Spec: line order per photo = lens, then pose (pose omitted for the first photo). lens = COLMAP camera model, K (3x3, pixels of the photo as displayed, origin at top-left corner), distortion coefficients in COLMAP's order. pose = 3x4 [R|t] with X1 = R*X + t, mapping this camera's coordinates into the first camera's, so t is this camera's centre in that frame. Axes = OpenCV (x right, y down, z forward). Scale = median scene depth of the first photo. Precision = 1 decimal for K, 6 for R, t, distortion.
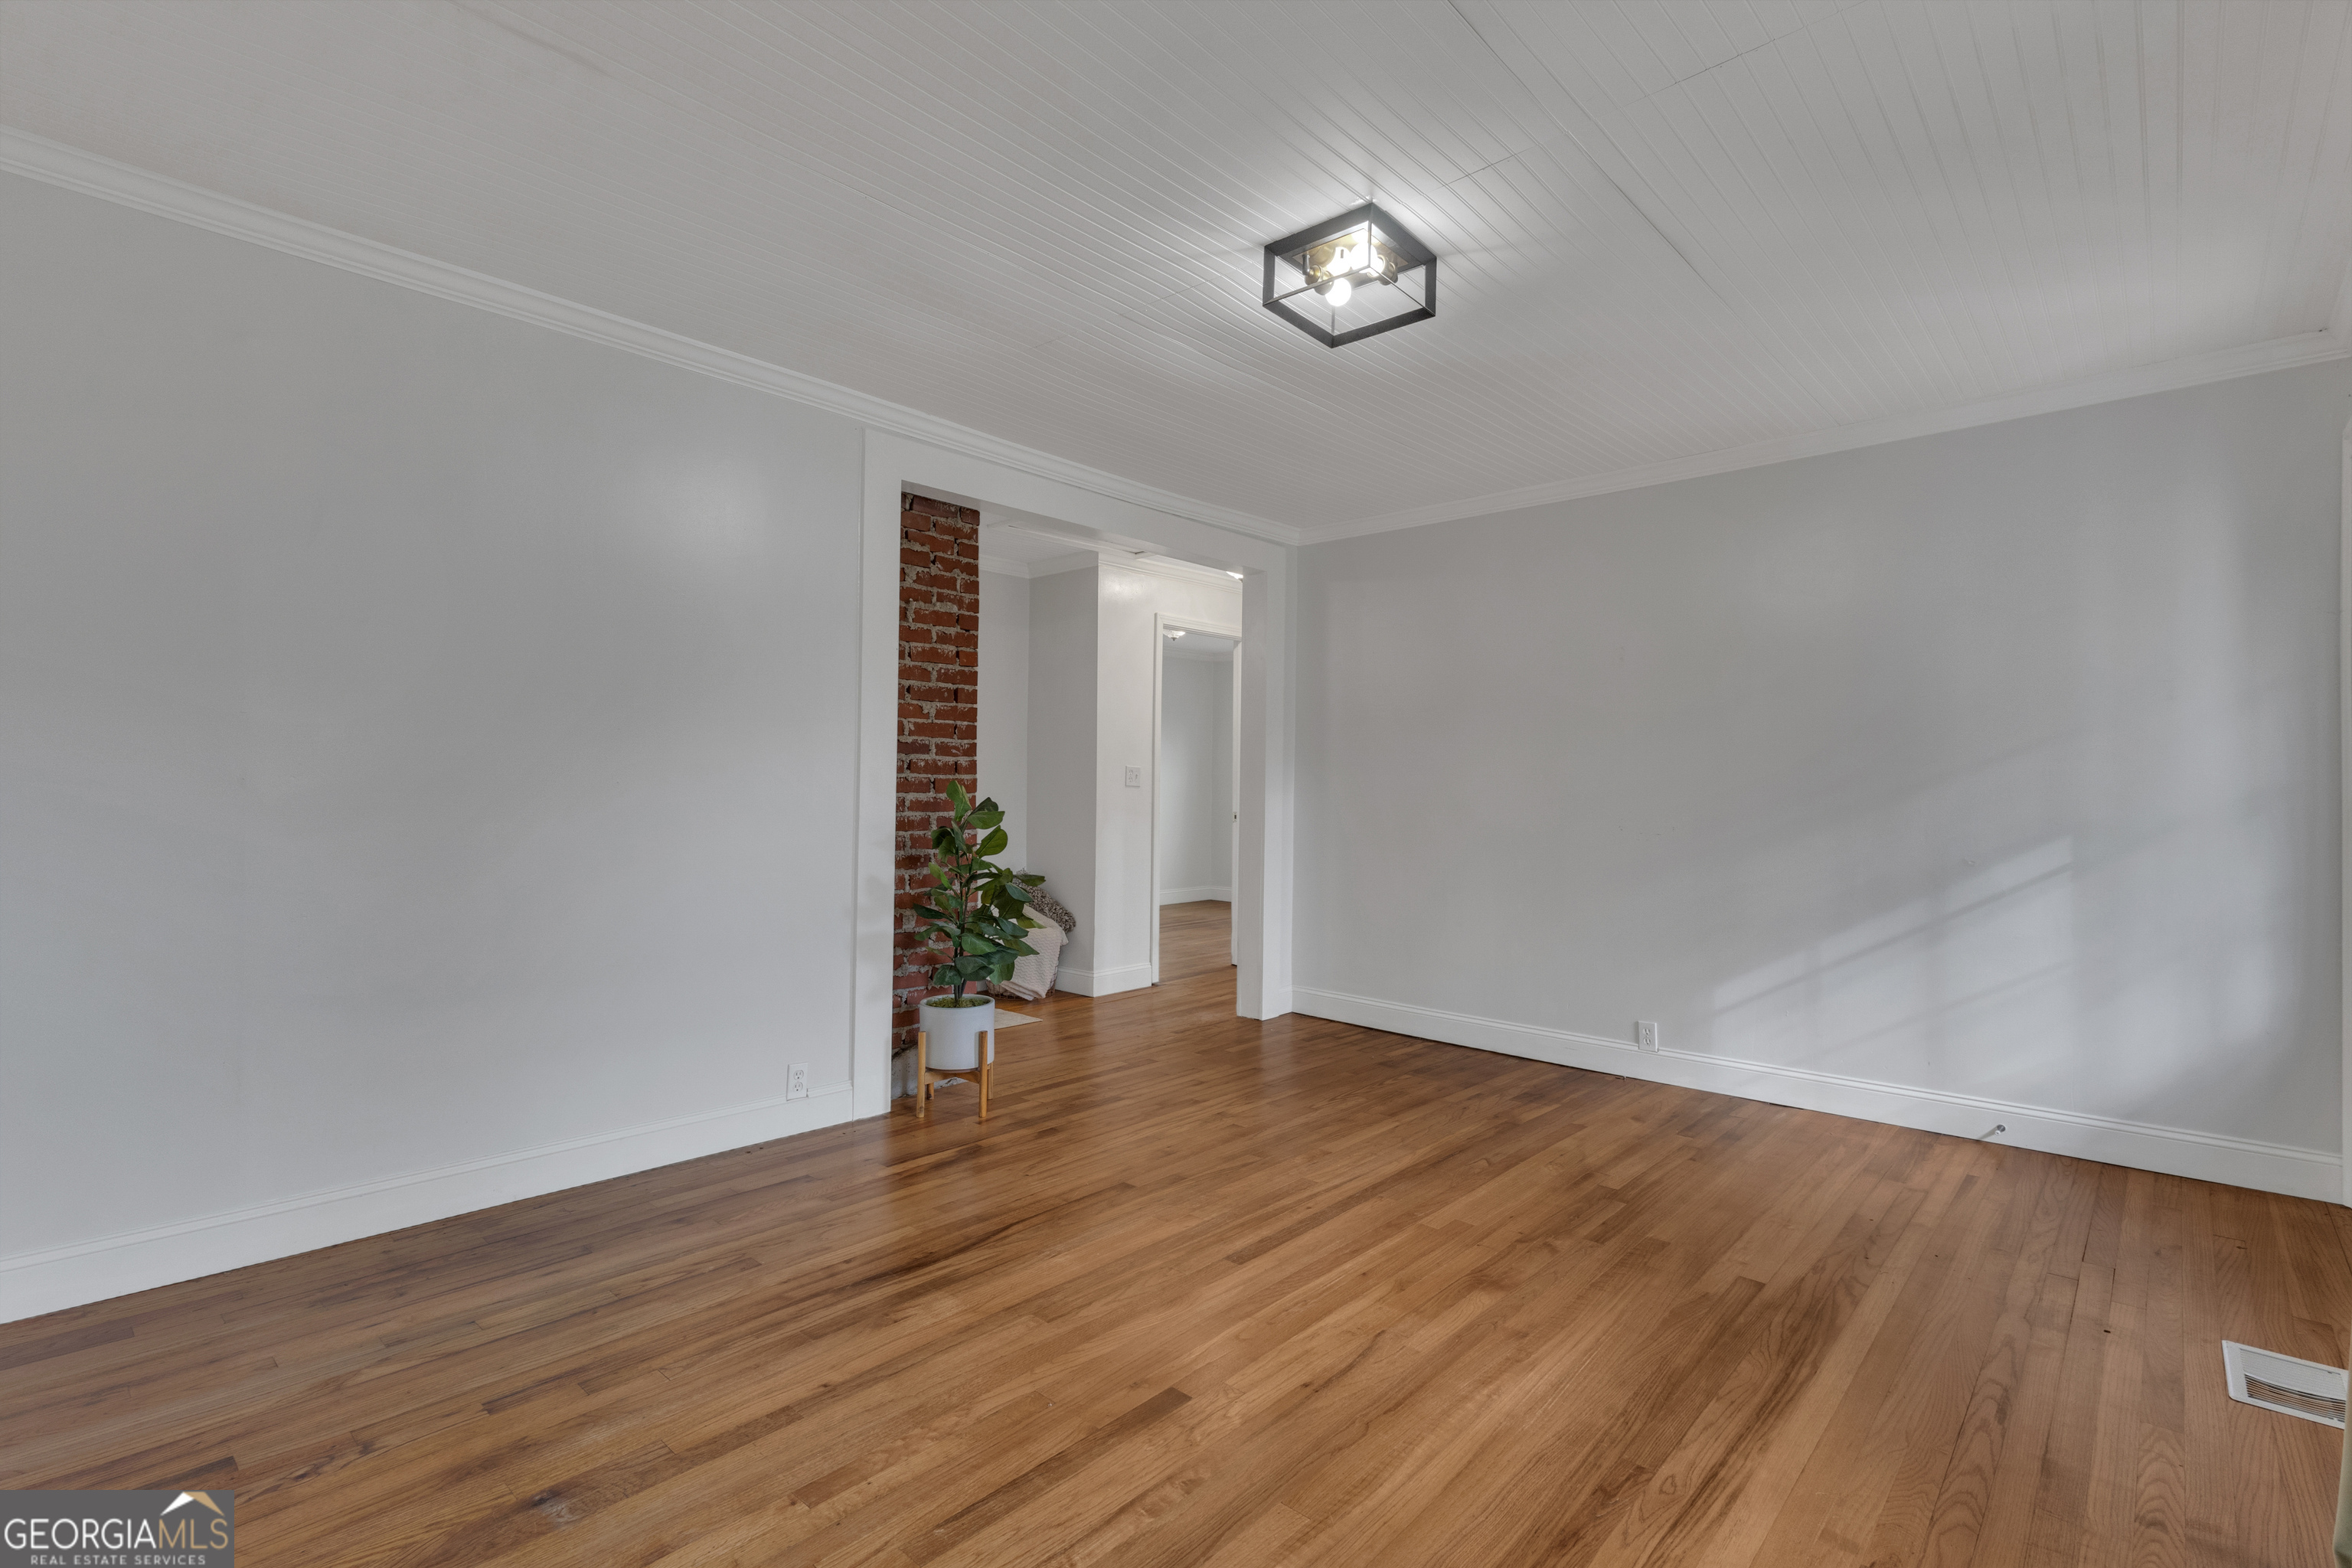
lens RADIAL K [[1081.0, 0, 1170.6], [0, 1081.0, 782.3], [0, 0, 1]] dist [0.003136, 0.000734]
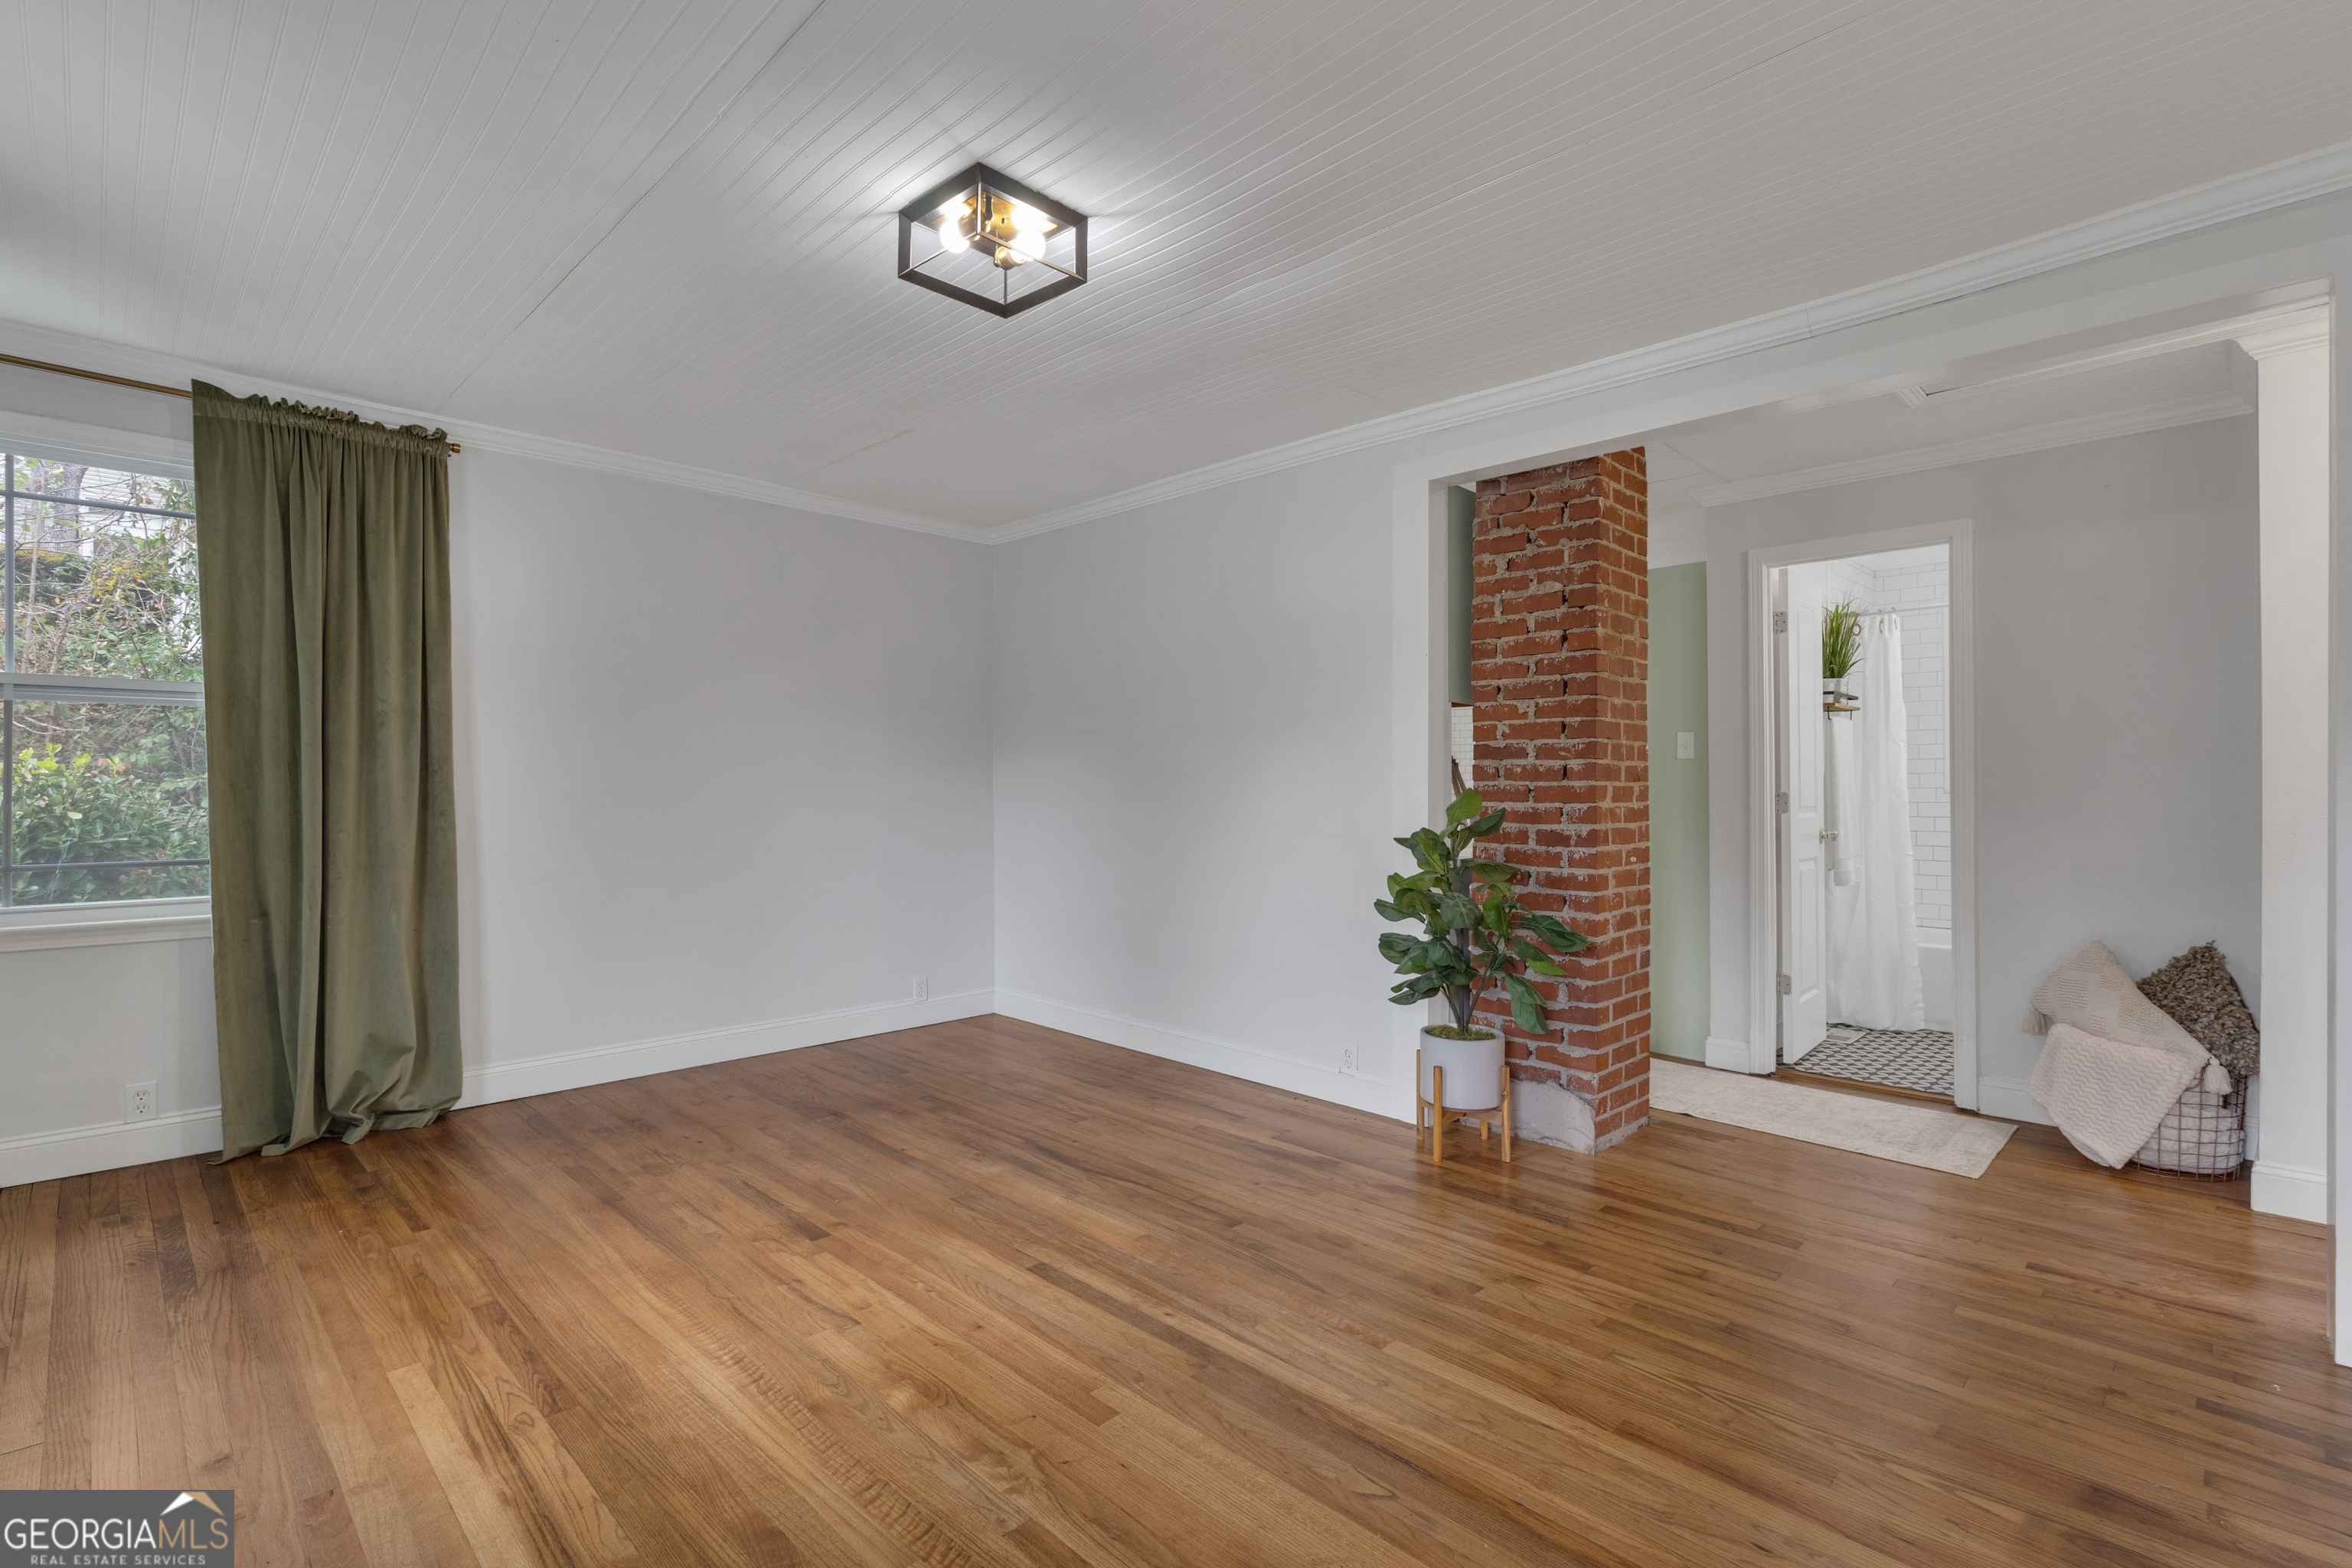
lens RADIAL K [[1081.0, 0, 1170.2], [0, 1081.0, 780.1], [0, 0, 1]] dist [0.003136, 0.000734]
pose [[-0.047781, -0.018665, -0.998683, 0.745326], [0.003199, 0.999817, -0.018839, 0.008214], [0.998853, -0.004095, -0.047713, 0.825208]]
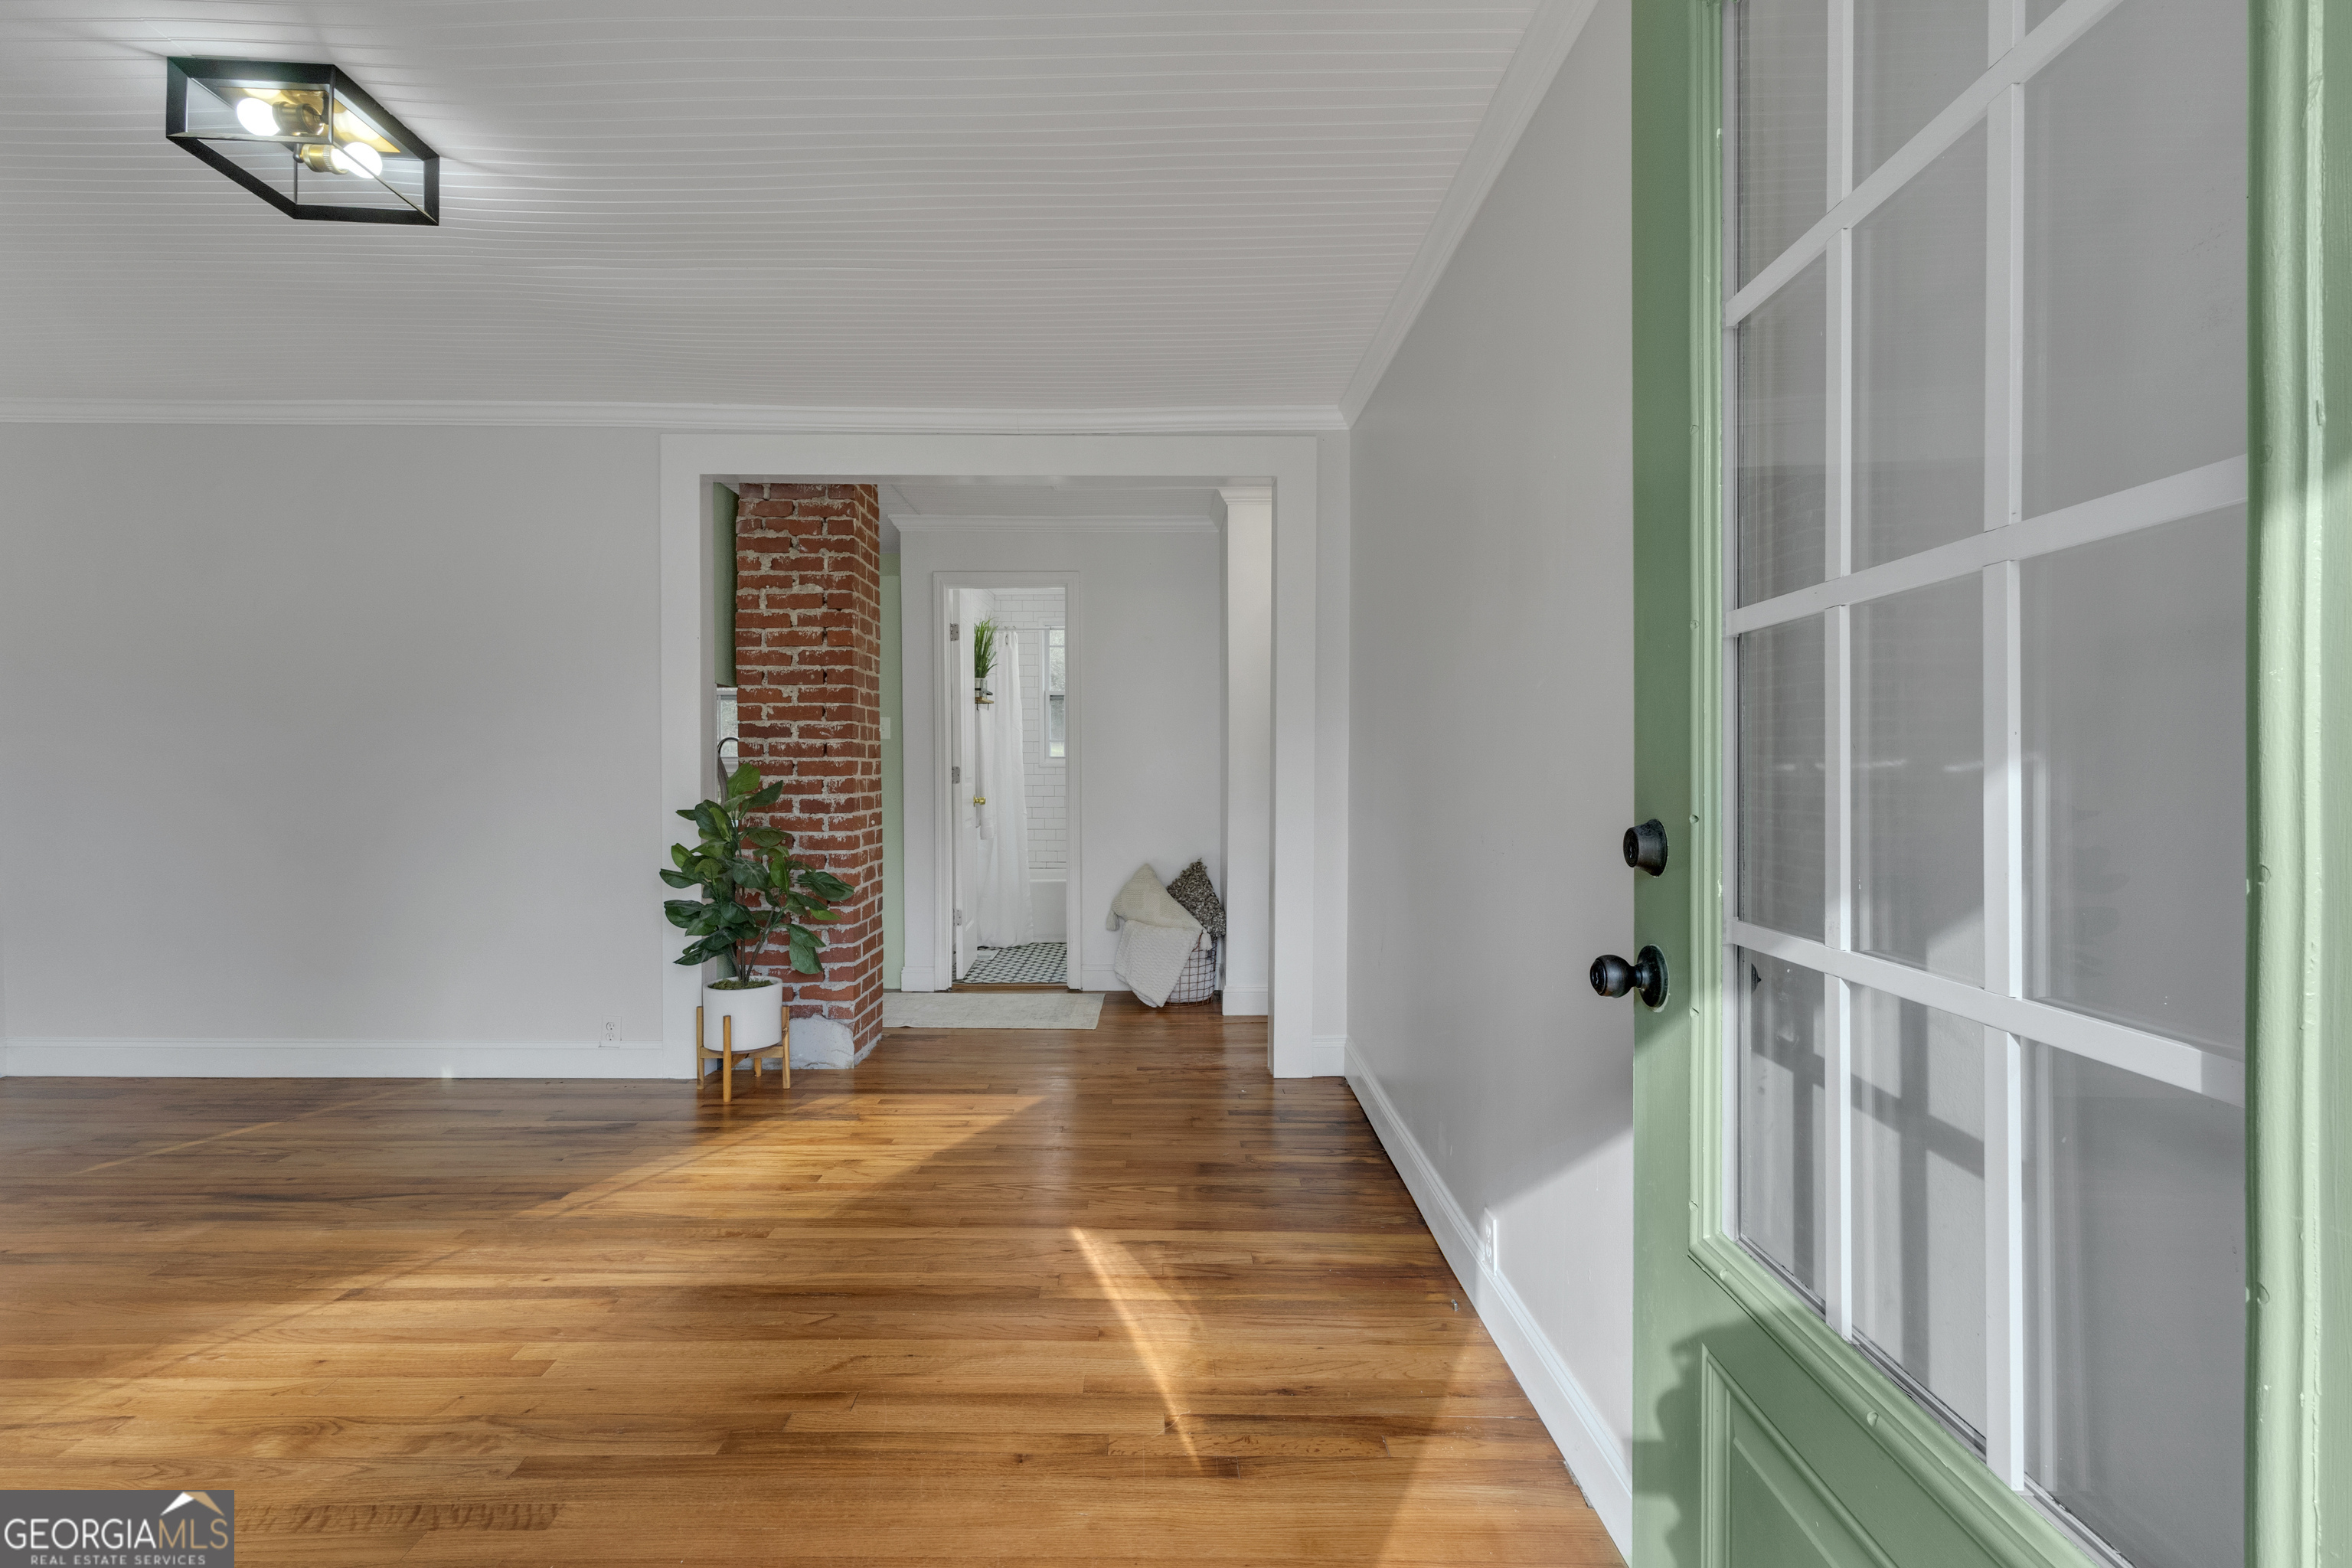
lens RADIAL K [[1081.0, 0, 1169.6], [0, 1081.0, 780.7], [0, 0, 1]] dist [0.003136, 0.000734]
pose [[0.681047, -0.000826, -0.732240, 0.833516], [0.011448, 0.999889, 0.009520, 0.009880], [0.732151, -0.014867, 0.680981, 0.627967]]
